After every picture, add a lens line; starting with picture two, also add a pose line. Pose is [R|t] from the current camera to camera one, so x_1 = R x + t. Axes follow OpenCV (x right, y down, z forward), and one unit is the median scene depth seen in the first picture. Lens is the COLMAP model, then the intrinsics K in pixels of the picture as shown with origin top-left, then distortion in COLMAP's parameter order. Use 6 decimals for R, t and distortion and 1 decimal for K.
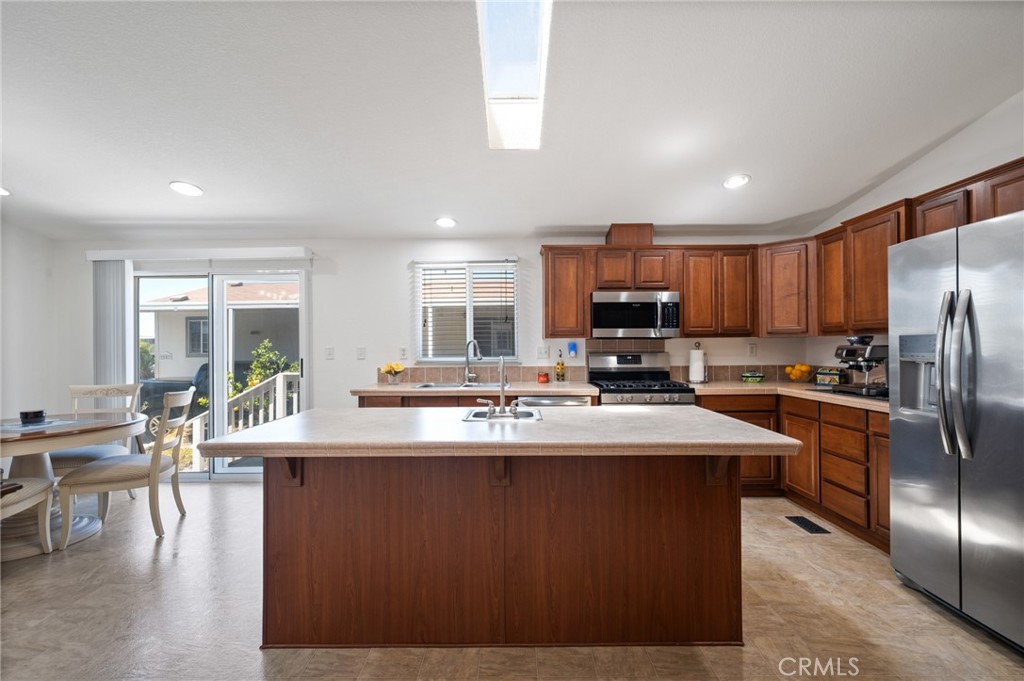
lens RADIAL K [[448.6, 0, 511.5], [0, 448.6, 348.6], [0, 0, 1]] dist [0.000157, 0.000322]
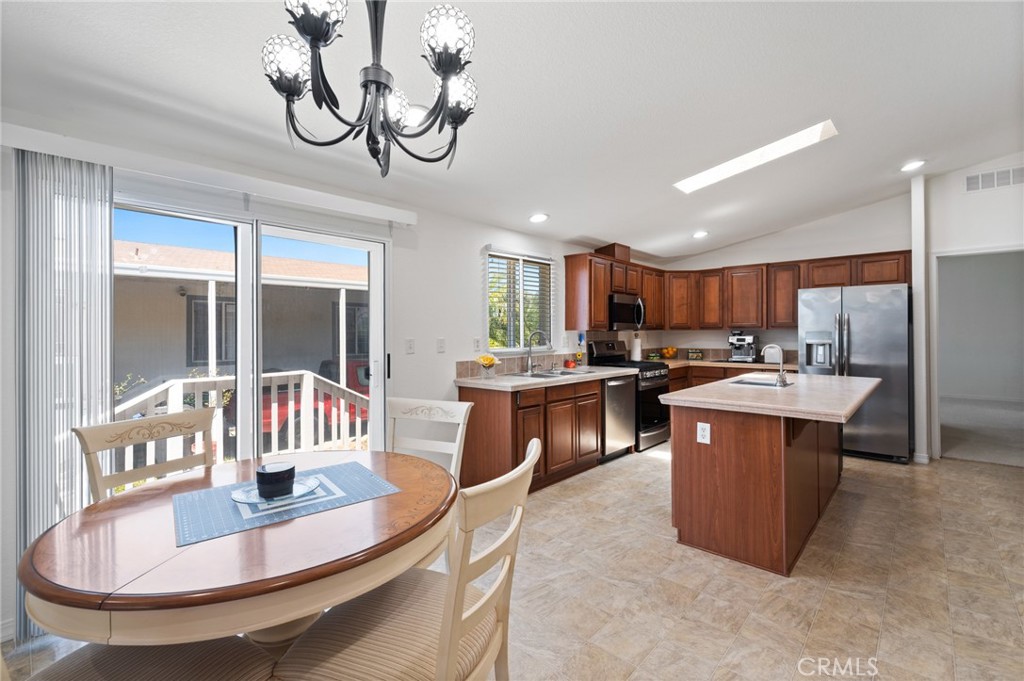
lens RADIAL K [[458.1, 0, 511.0], [0, 458.1, 332.8], [0, 0, 1]] dist [-0.000195, 0.000231]
pose [[0.667112, 0.002369, 0.744953, -0.976391], [0.003661, 0.999972, -0.006458, -0.008565], [-0.744948, 0.007035, 0.667085, 0.340664]]
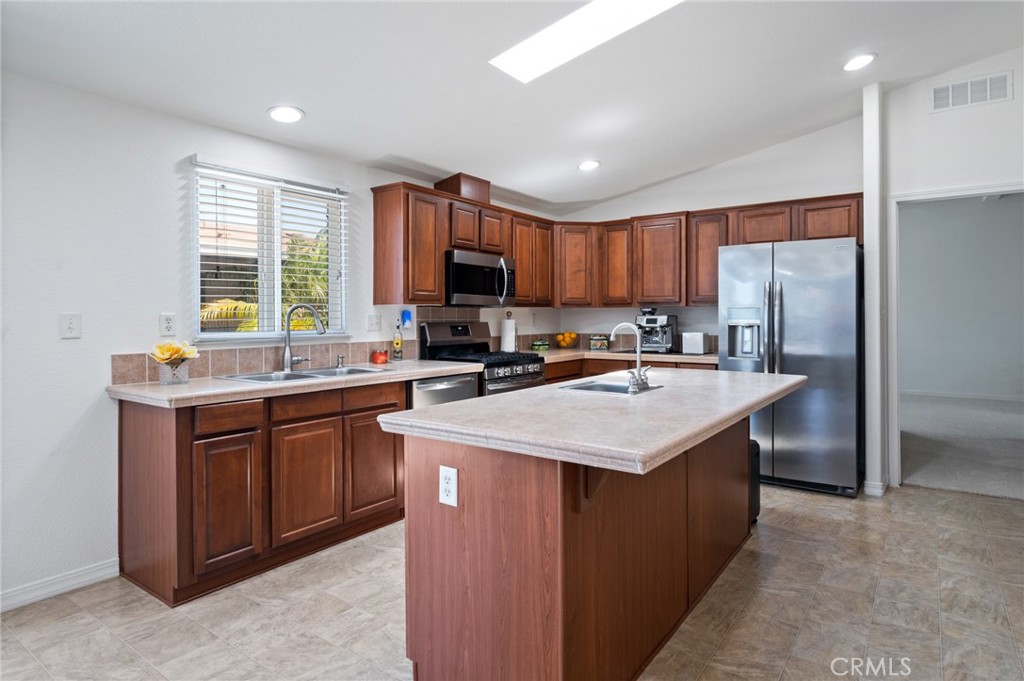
lens RADIAL K [[573.0, 0, 530.1], [0, 573.0, 320.4], [0, 0, 1]] dist [-0.001231, 0.000154]
pose [[0.566386, -0.000498, 0.824140, -0.608625], [0.002839, 0.999995, -0.001347, 0.006911], [-0.824135, 0.003103, 0.566385, 0.270478]]
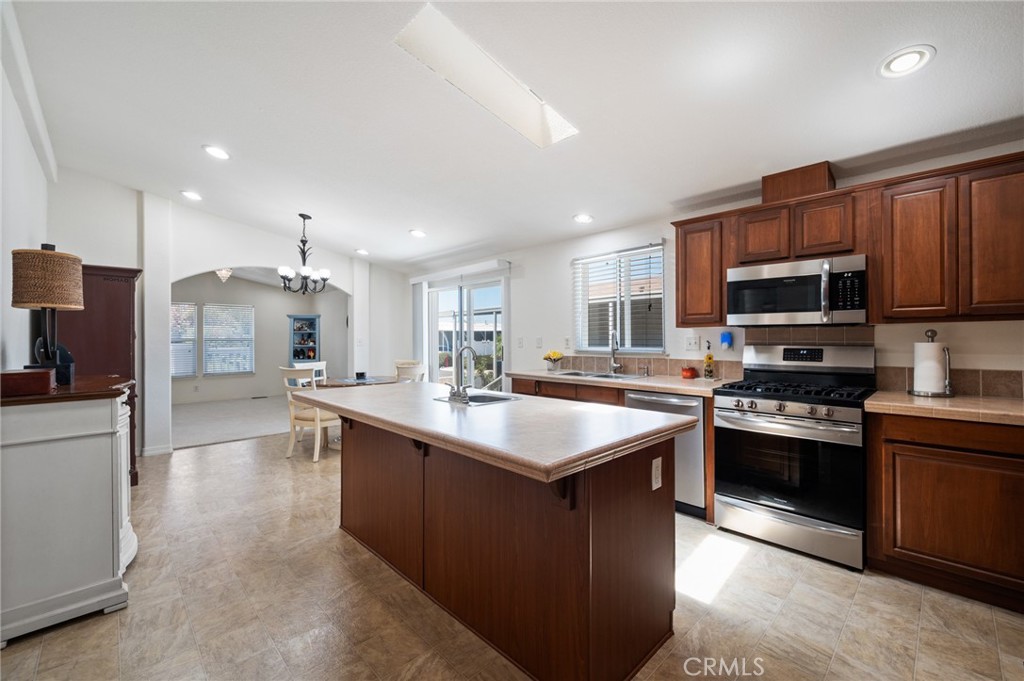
lens RADIAL K [[423.6, 0, 512.0], [0, 423.6, 340.5], [0, 0, 1]] dist [-0.002833, -0.000220]
pose [[0.695438, 0.006815, -0.718554, 0.450064], [-0.002427, 0.999972, 0.007136, -0.002784], [0.718582, -0.003219, 0.695434, 0.189389]]
